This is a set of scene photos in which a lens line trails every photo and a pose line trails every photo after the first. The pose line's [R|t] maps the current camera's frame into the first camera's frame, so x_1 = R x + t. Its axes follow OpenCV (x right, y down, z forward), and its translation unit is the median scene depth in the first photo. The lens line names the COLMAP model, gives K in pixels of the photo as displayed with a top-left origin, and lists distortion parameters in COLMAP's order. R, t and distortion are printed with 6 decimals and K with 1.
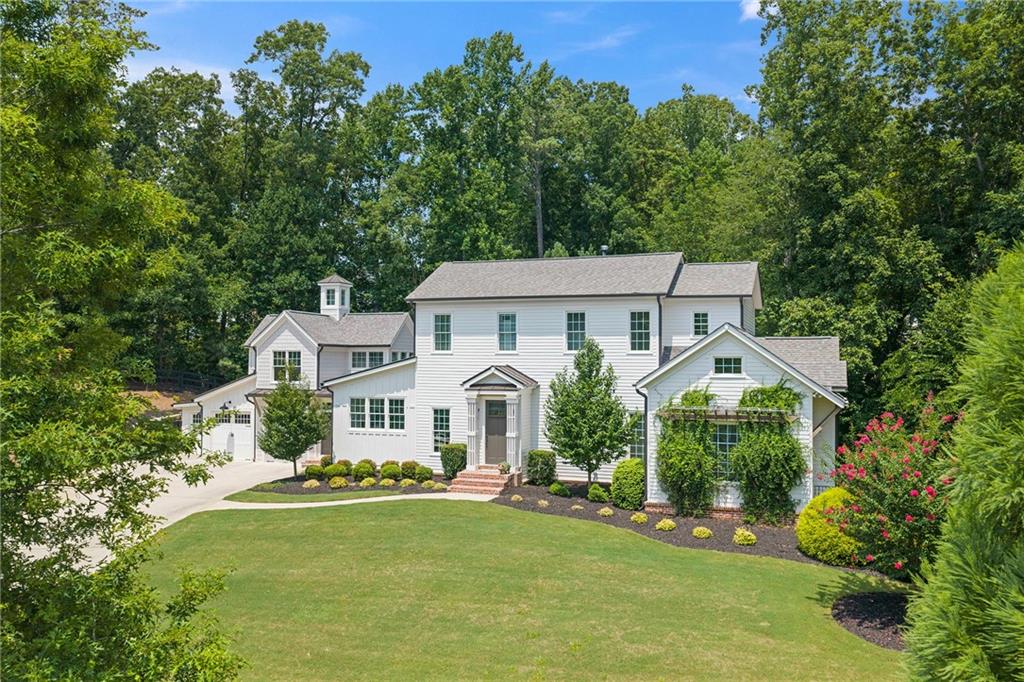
lens RADIAL K [[859.1, 0, 512.0], [0, 859.1, 341.0], [0, 0, 1]] dist [0.024080, -0.003409]
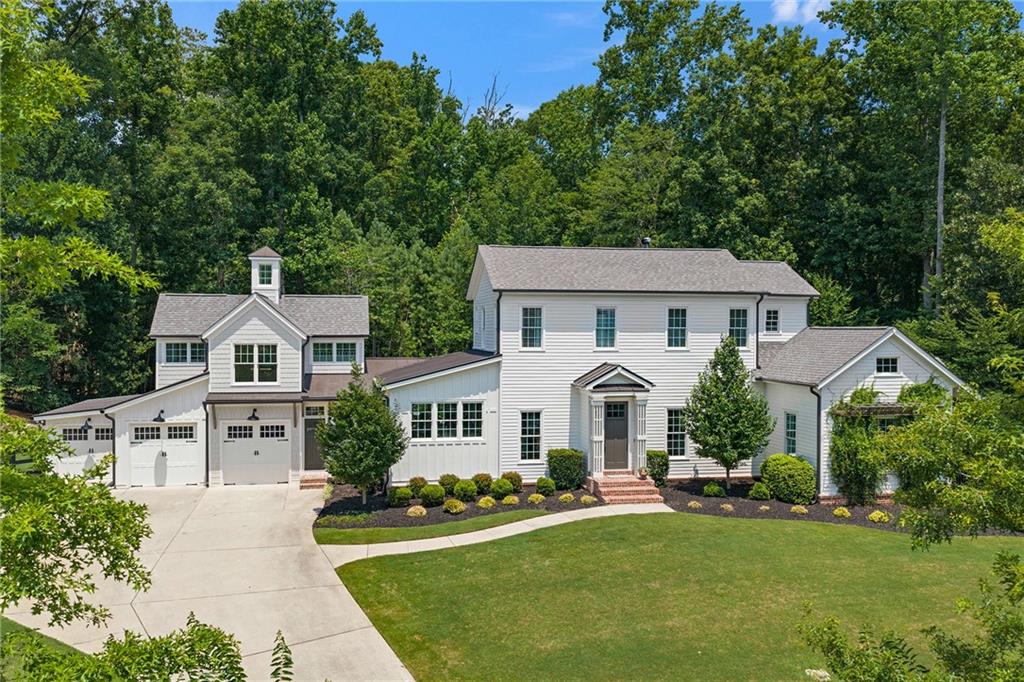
lens RADIAL K [[859.1, 0, 512.0], [0, 859.1, 341.0], [0, 0, 1]] dist [0.024080, -0.003409]
pose [[0.855508, -0.011214, 0.517668, -0.569261], [-0.012133, 0.999057, 0.041694, -0.033141], [-0.517647, -0.041950, 0.854565, 0.241894]]
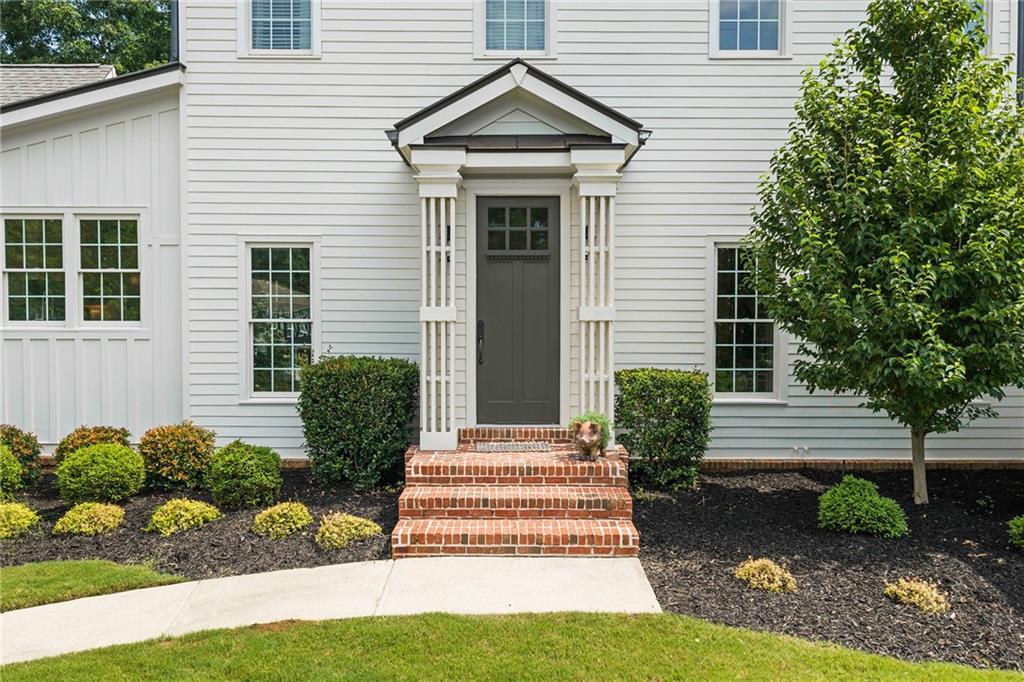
lens RADIAL K [[852.4, 0, 512.0], [0, 852.4, 341.0], [0, 0, 1]] dist [-0.001911, -0.002112]
pose [[0.937101, -0.013077, 0.348813, -0.110599], [-0.006891, 0.998410, 0.055942, 0.094938], [-0.348990, -0.054827, 0.935521, 0.697658]]
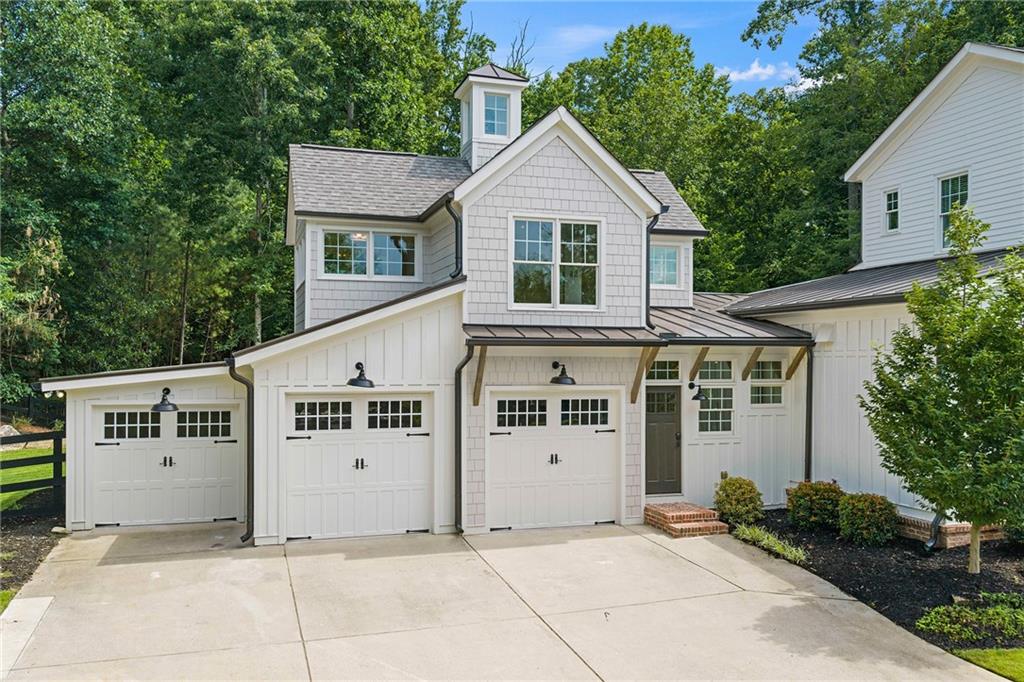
lens RADIAL K [[855.1, 0, 513.9], [0, 855.1, 367.2], [0, 0, 1]] dist [0.009768, -0.000694]
pose [[0.786102, -0.007677, 0.618049, -0.604454], [-0.015618, 0.999357, 0.032277, 0.074807], [-0.617899, -0.035026, 0.785477, 0.878165]]
